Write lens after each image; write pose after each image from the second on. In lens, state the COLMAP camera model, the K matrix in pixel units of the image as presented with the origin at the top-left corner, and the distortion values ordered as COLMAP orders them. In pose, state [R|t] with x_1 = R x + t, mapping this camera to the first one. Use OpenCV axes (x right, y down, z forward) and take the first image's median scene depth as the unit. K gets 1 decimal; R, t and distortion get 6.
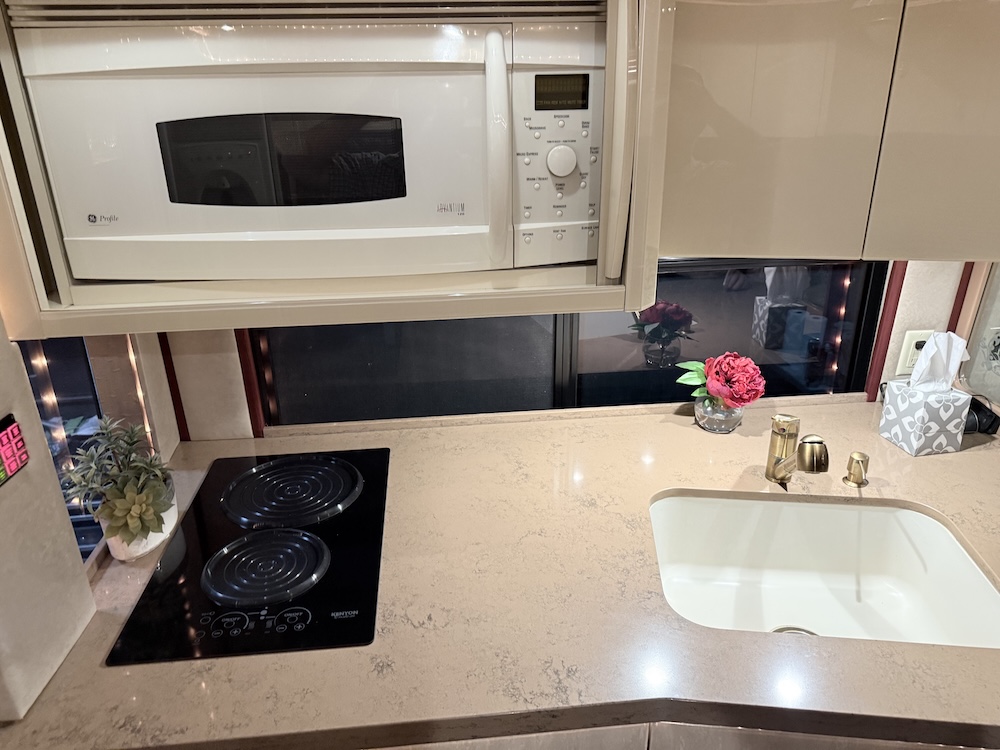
lens RADIAL K [[698.3, 0, 500.0], [0, 698.3, 375.0], [0, 0, 1]] dist [0.065427, -0.113020]
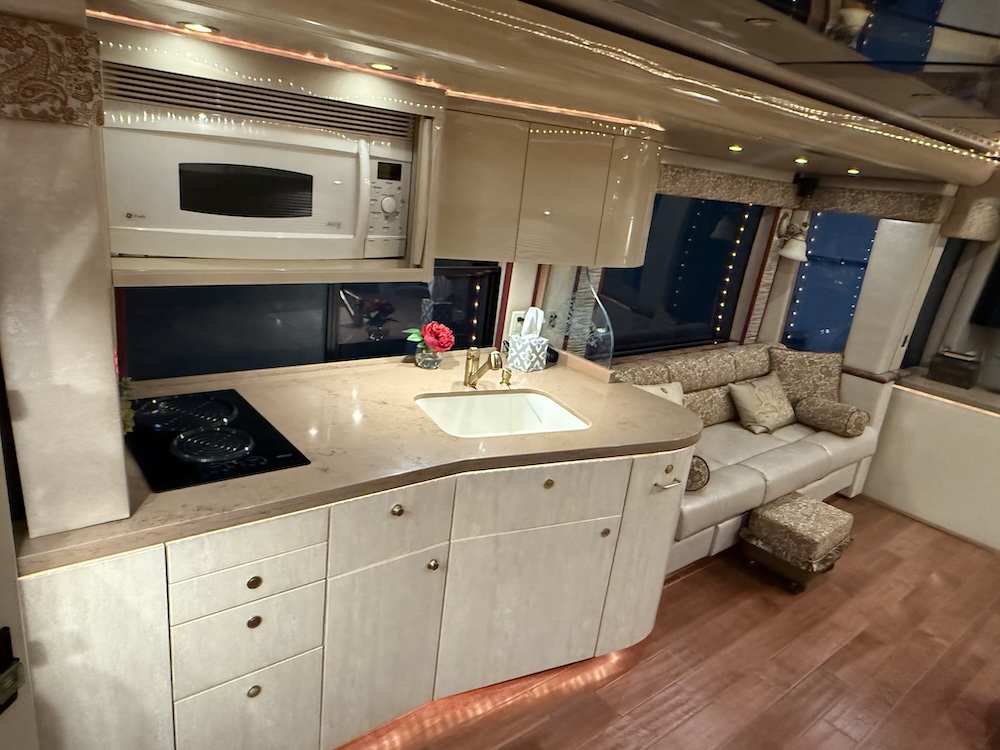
lens RADIAL K [[649.0, 0, 500.0], [0, 649.0, 375.0], [0, 0, 1]] dist [-0.001789, -0.000066]
pose [[0.829871, -0.058930, 0.554835, -0.456590], [0.086148, 0.996015, -0.023064, 0.158163], [-0.551265, 0.066938, 0.831641, -0.432248]]
